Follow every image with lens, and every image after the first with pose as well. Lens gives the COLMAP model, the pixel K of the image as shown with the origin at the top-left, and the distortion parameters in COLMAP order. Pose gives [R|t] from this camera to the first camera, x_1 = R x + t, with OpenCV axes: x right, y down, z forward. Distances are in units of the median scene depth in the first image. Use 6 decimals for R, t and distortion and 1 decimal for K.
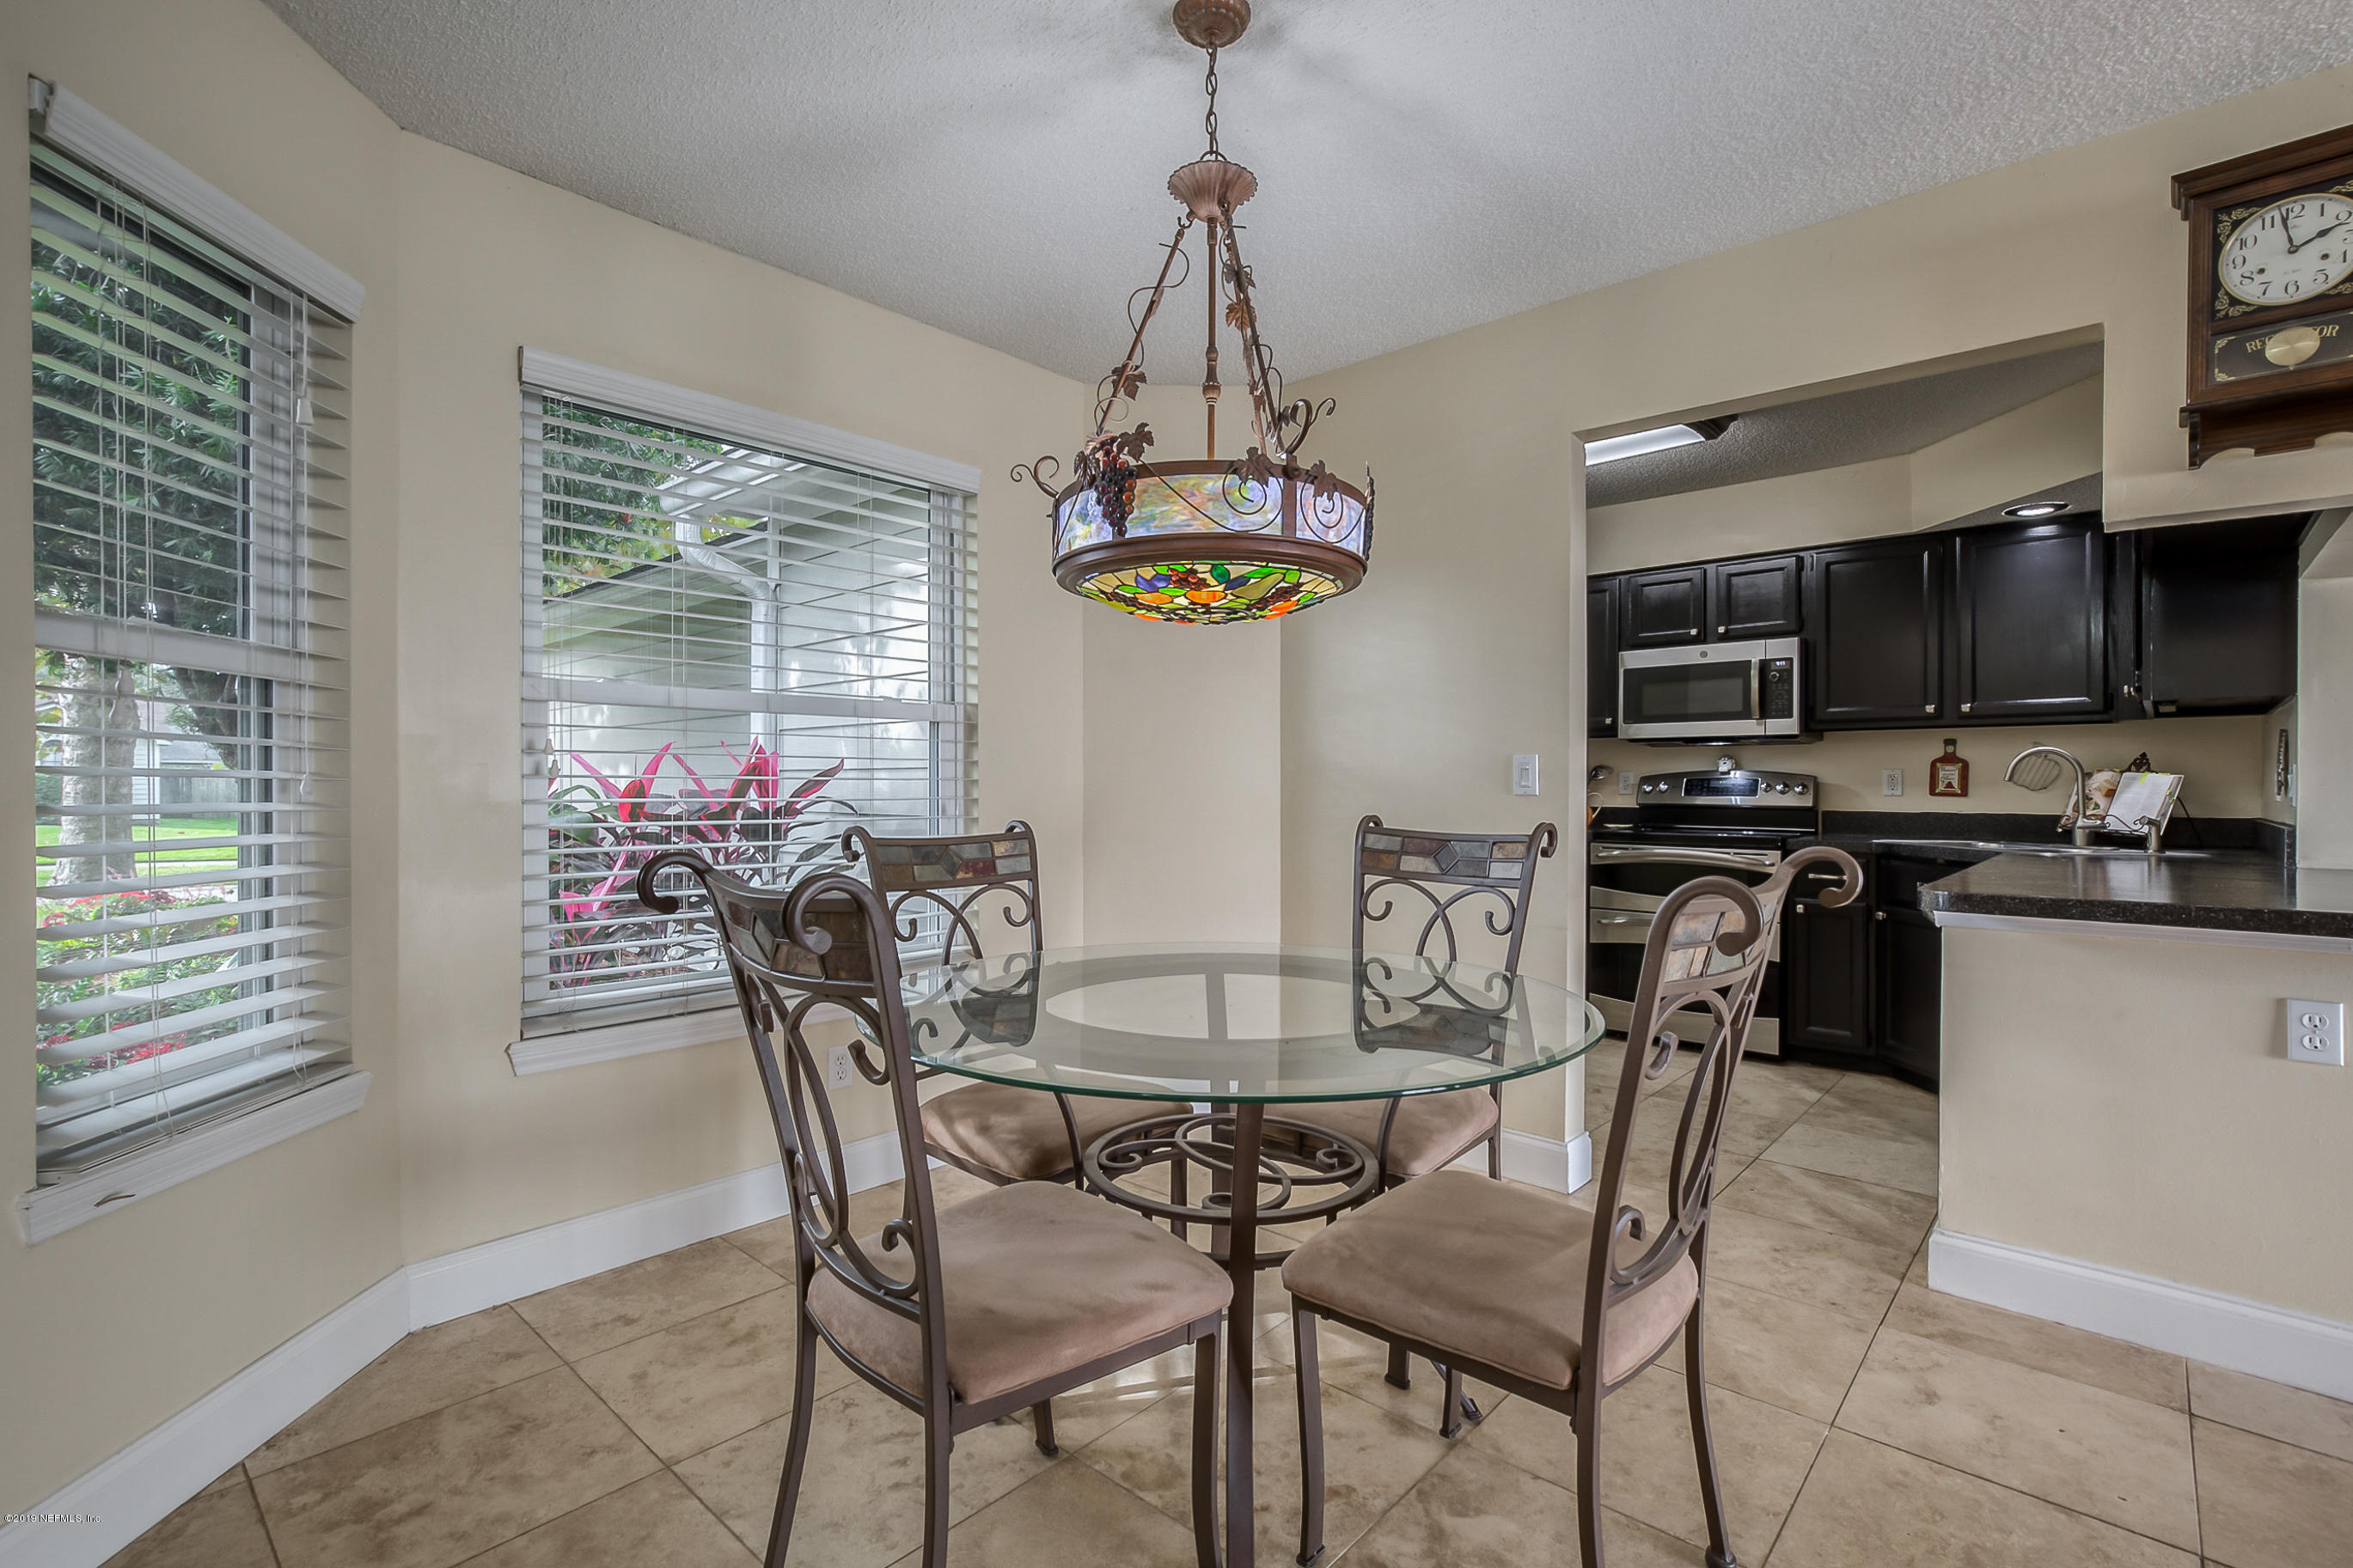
lens RADIAL K [[1051.2, 0, 1176.5], [0, 1051.2, 784.0], [0, 0, 1]] dist [-0.014307, -0.000116]
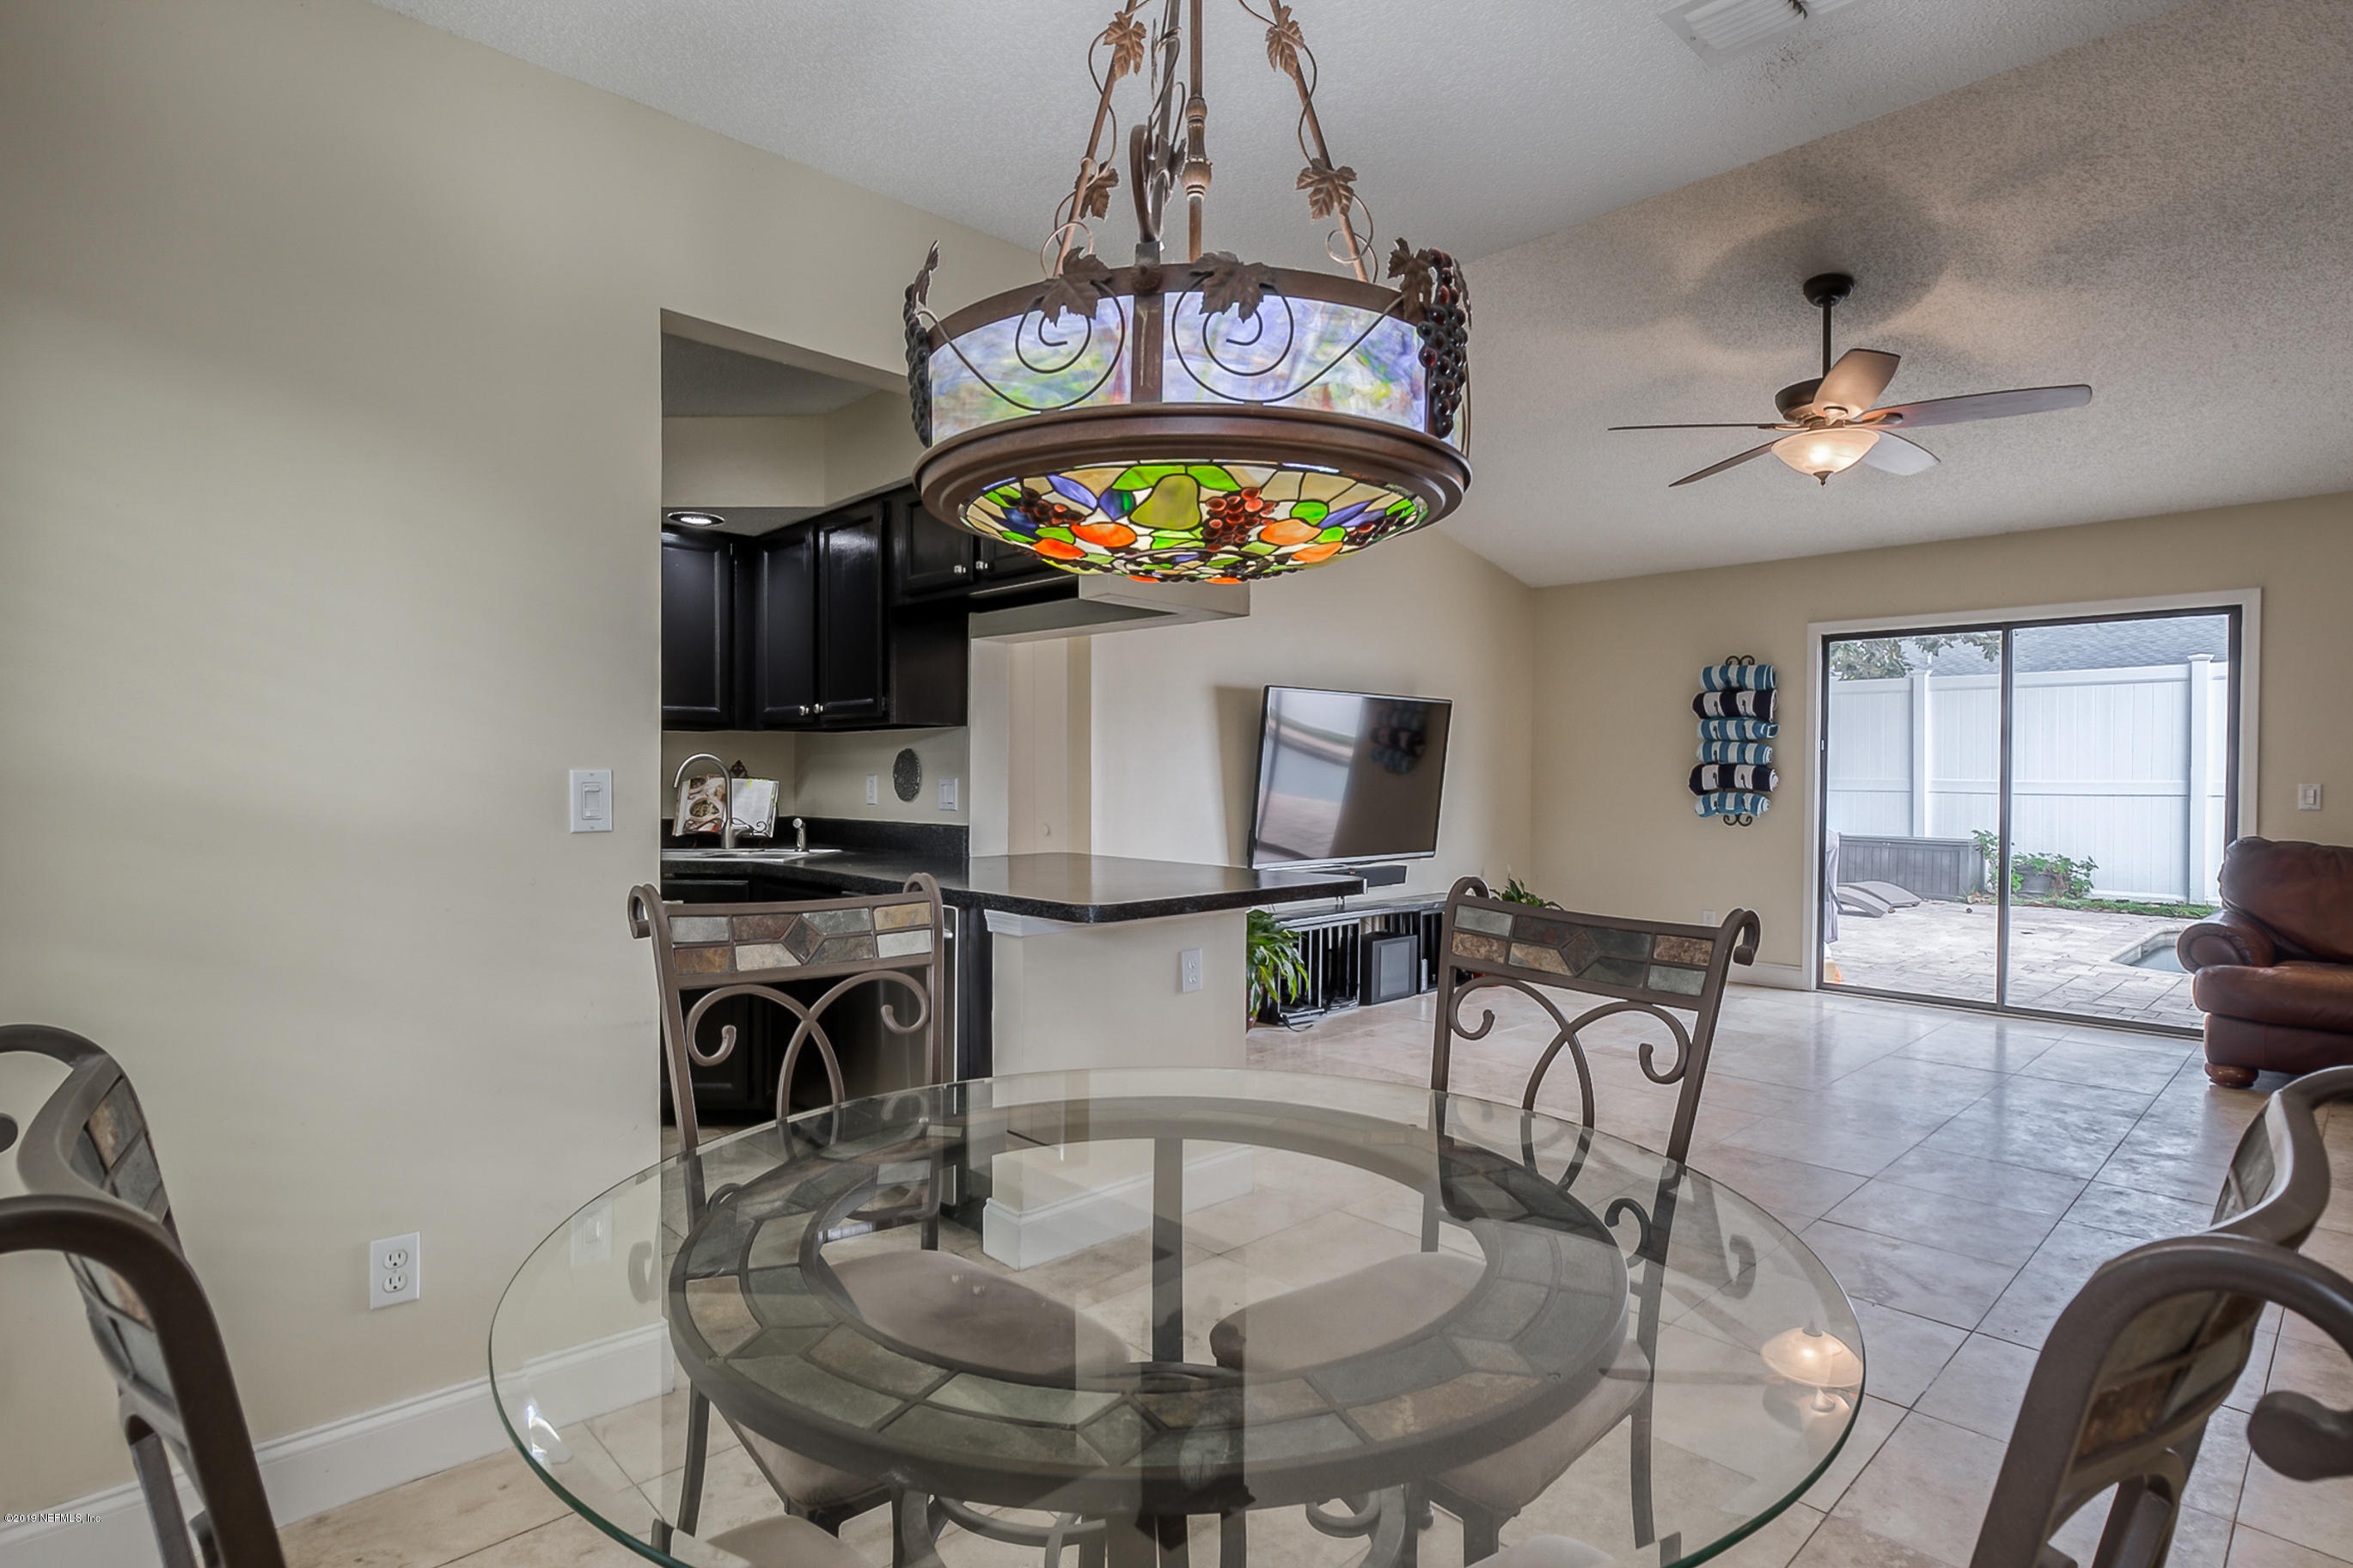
lens RADIAL K [[1185.7, 0, 1173.8], [0, 1185.7, 791.6], [0, 0, 1]] dist [-0.015046, -0.000096]
pose [[0.071030, -0.017841, 0.997315, -0.258164], [-0.006668, 0.999809, 0.018360, -0.021003], [-0.997452, -0.007954, 0.070898, 0.412396]]
